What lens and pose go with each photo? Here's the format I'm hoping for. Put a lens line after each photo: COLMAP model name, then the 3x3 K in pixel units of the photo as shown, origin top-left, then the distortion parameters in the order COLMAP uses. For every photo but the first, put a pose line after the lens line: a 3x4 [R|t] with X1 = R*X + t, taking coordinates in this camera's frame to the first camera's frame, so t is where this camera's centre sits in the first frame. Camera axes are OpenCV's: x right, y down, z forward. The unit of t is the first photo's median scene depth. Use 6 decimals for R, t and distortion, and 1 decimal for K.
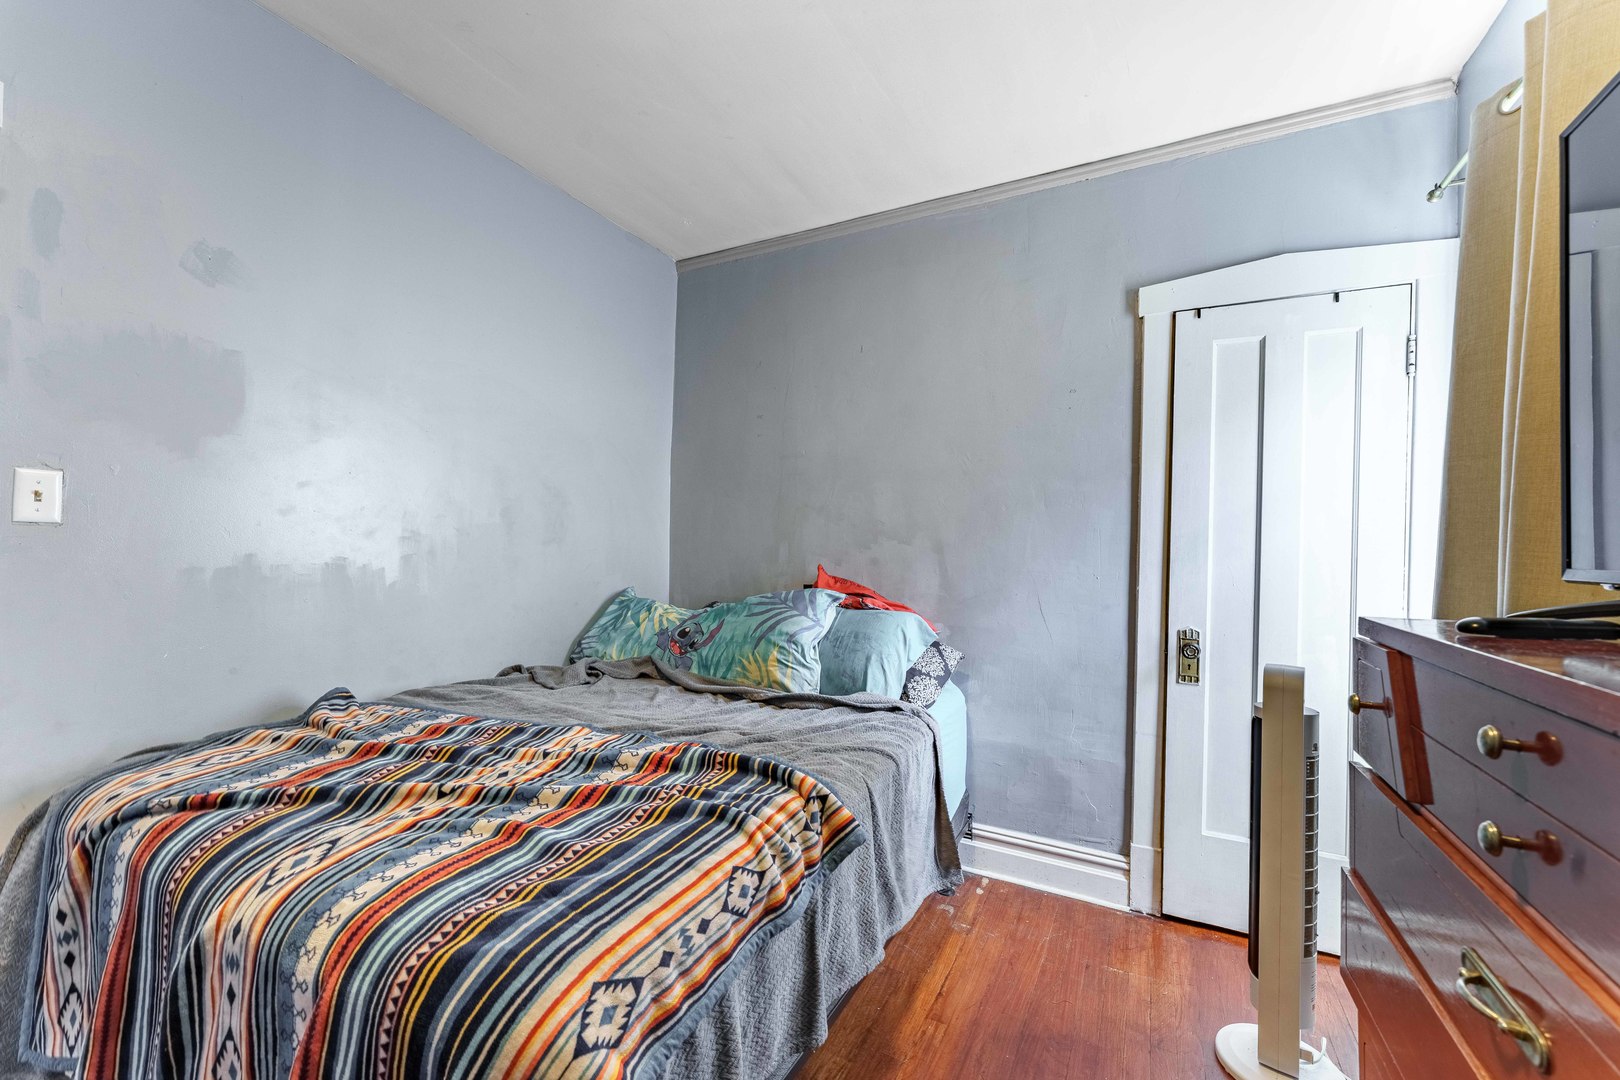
lens RADIAL K [[646.9, 0, 802.2], [0, 646.9, 537.5], [0, 0, 1]] dist [0.001871, 0.000048]
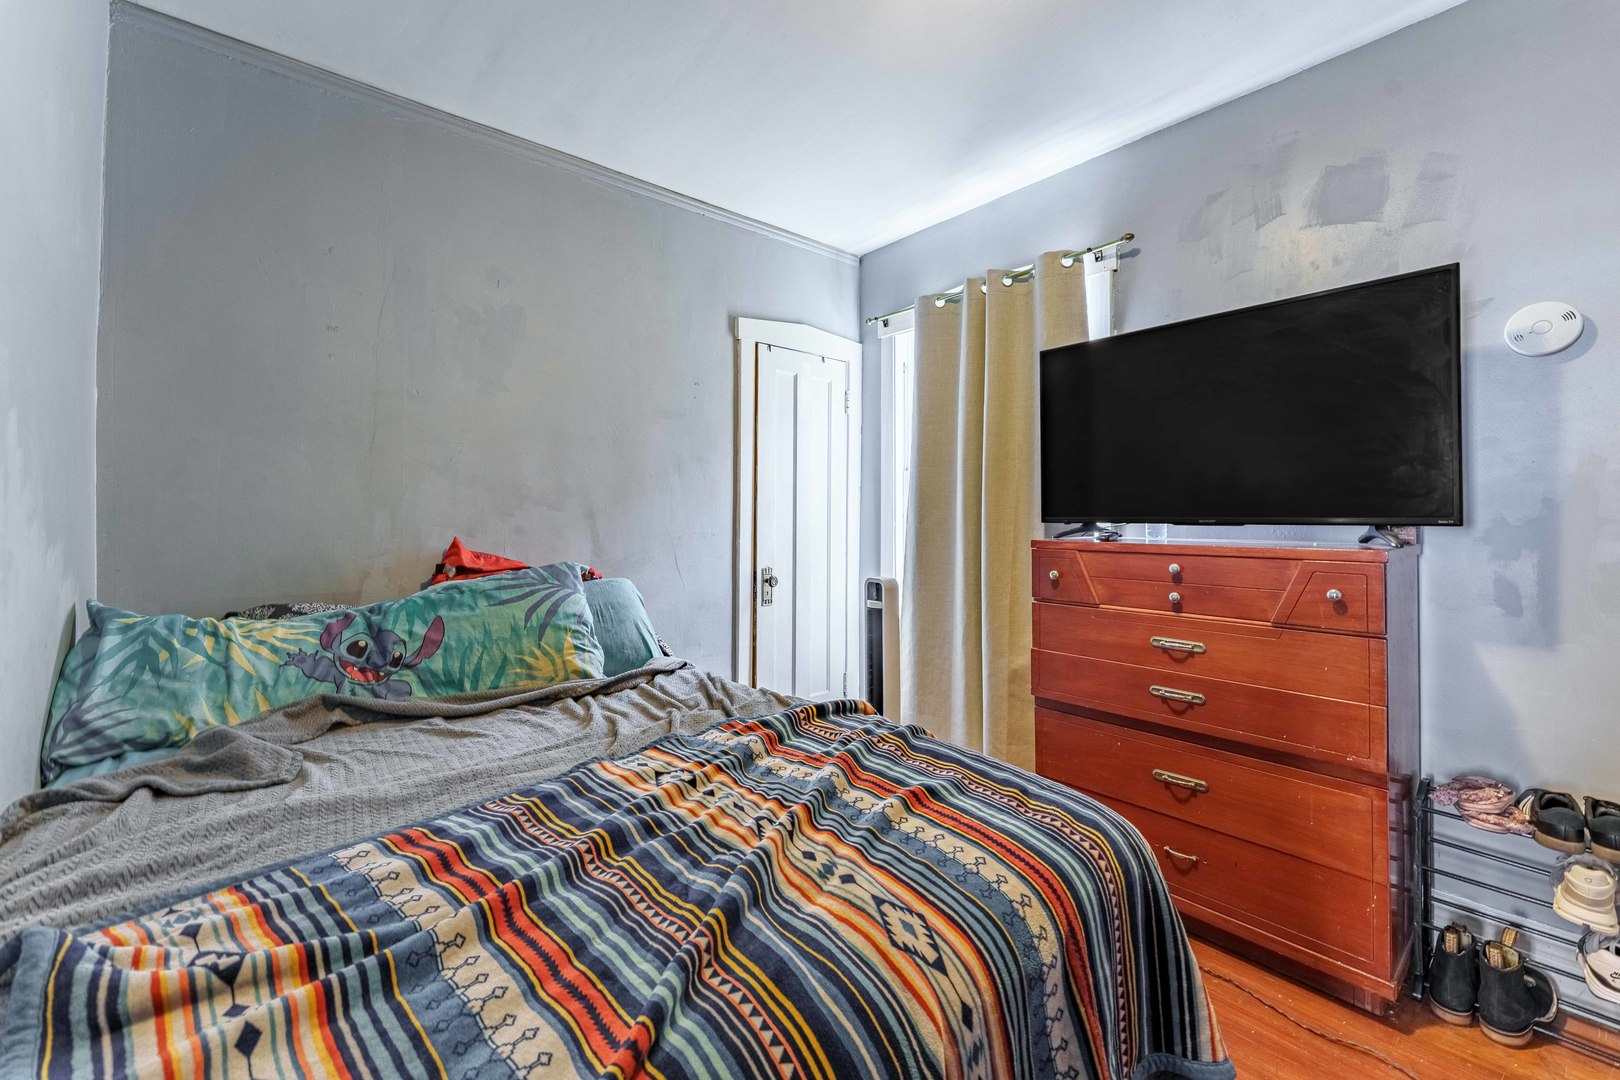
lens RADIAL K [[645.2, 0, 807.2], [0, 645.2, 504.6], [0, 0, 1]] dist [-0.000156, -0.000035]
pose [[0.389483, -0.006083, 0.921014, -0.701833], [-0.003025, 0.999964, 0.007884, -0.008250], [-0.921029, -0.005857, 0.389450, 0.370235]]
